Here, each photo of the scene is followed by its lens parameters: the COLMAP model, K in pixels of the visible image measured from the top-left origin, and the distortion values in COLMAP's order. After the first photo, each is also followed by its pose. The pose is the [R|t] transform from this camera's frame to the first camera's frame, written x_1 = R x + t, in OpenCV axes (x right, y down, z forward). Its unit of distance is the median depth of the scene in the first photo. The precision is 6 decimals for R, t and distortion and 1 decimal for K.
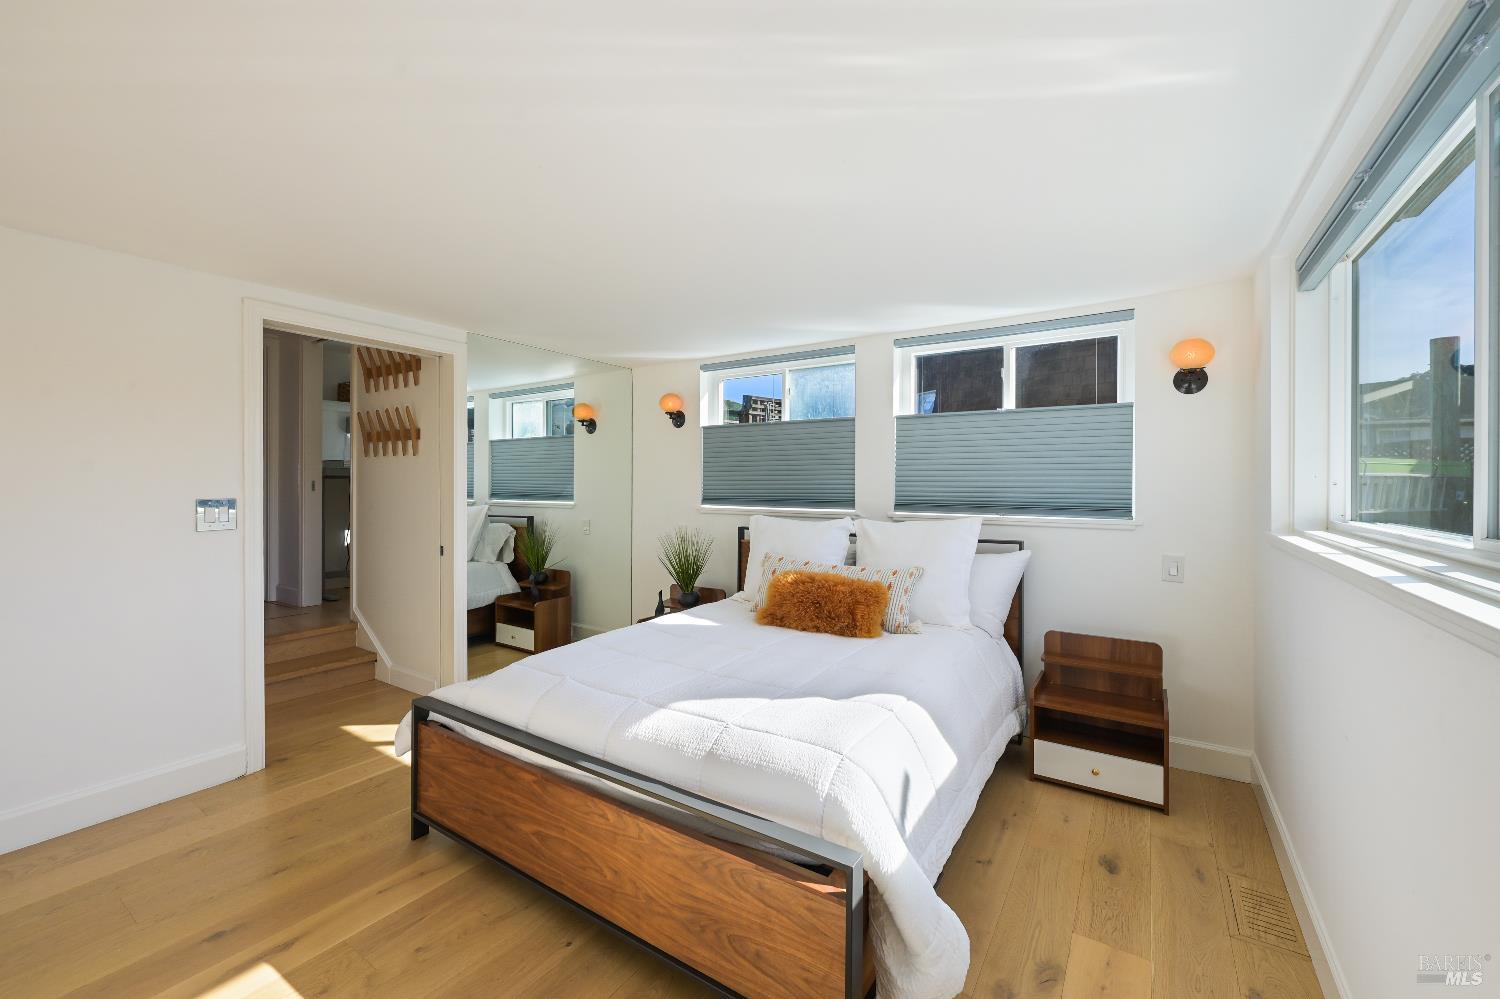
lens RADIAL K [[602.7, 0, 753.8], [0, 602.7, 497.1], [0, 0, 1]] dist [0.000041, 0.001364]
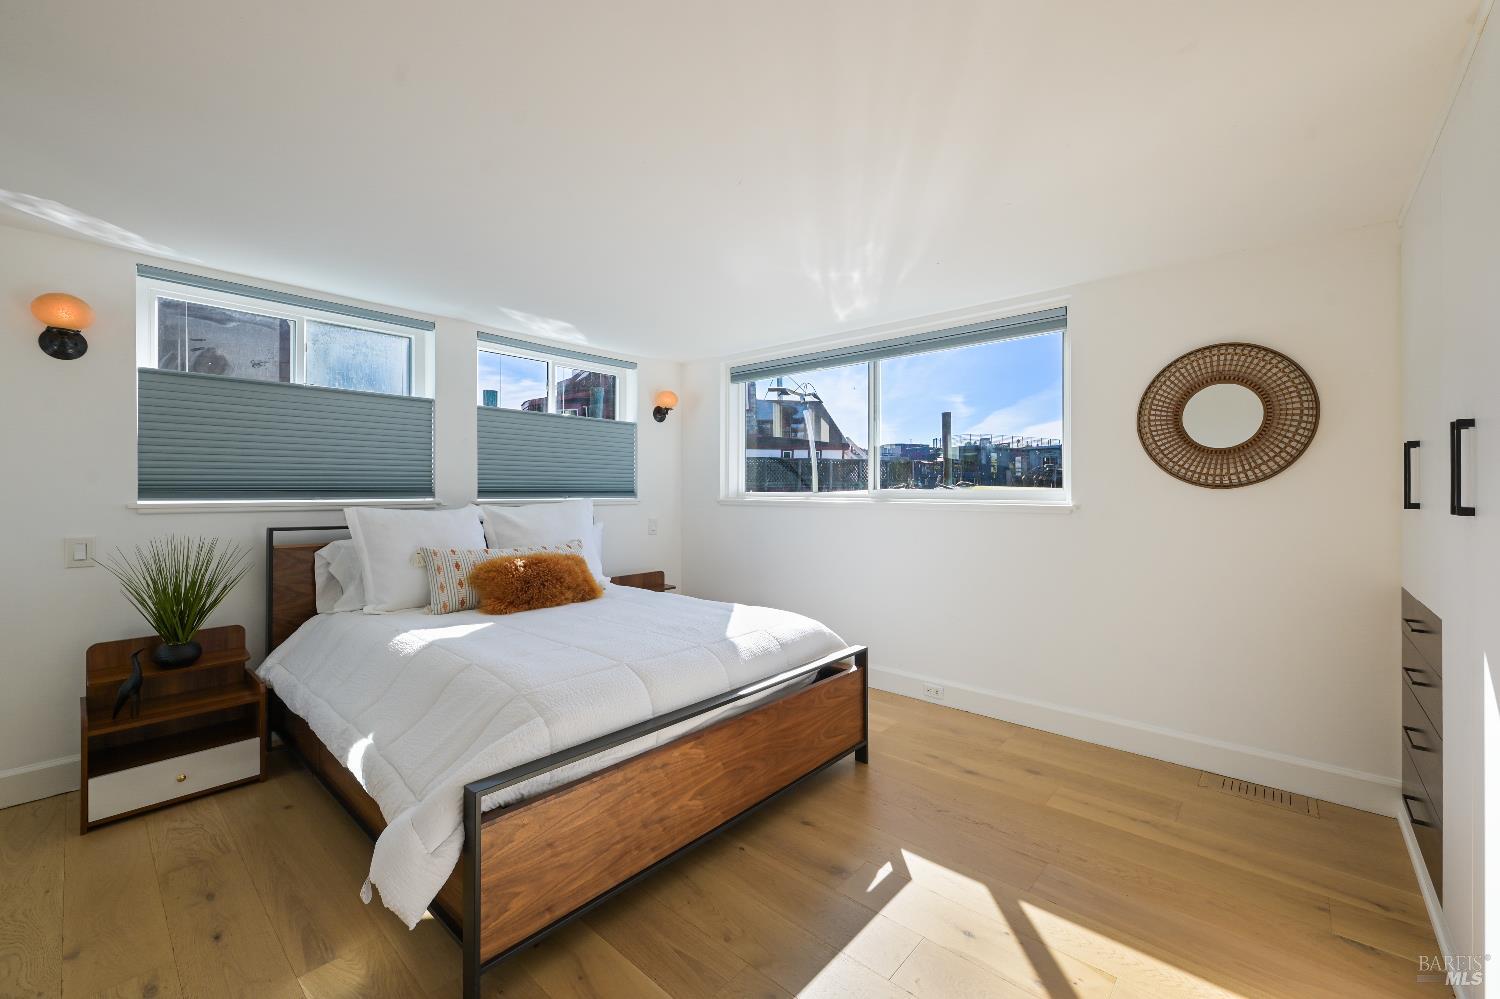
lens RADIAL K [[602.7, 0, 754.5], [0, 602.7, 489.3], [0, 0, 1]] dist [0.000041, 0.001364]
pose [[0.151221, -0.017979, 0.988337, -0.694575], [0.001263, 0.999837, 0.017995, -0.009138], [-0.988499, -0.001473, 0.151219, 0.361388]]
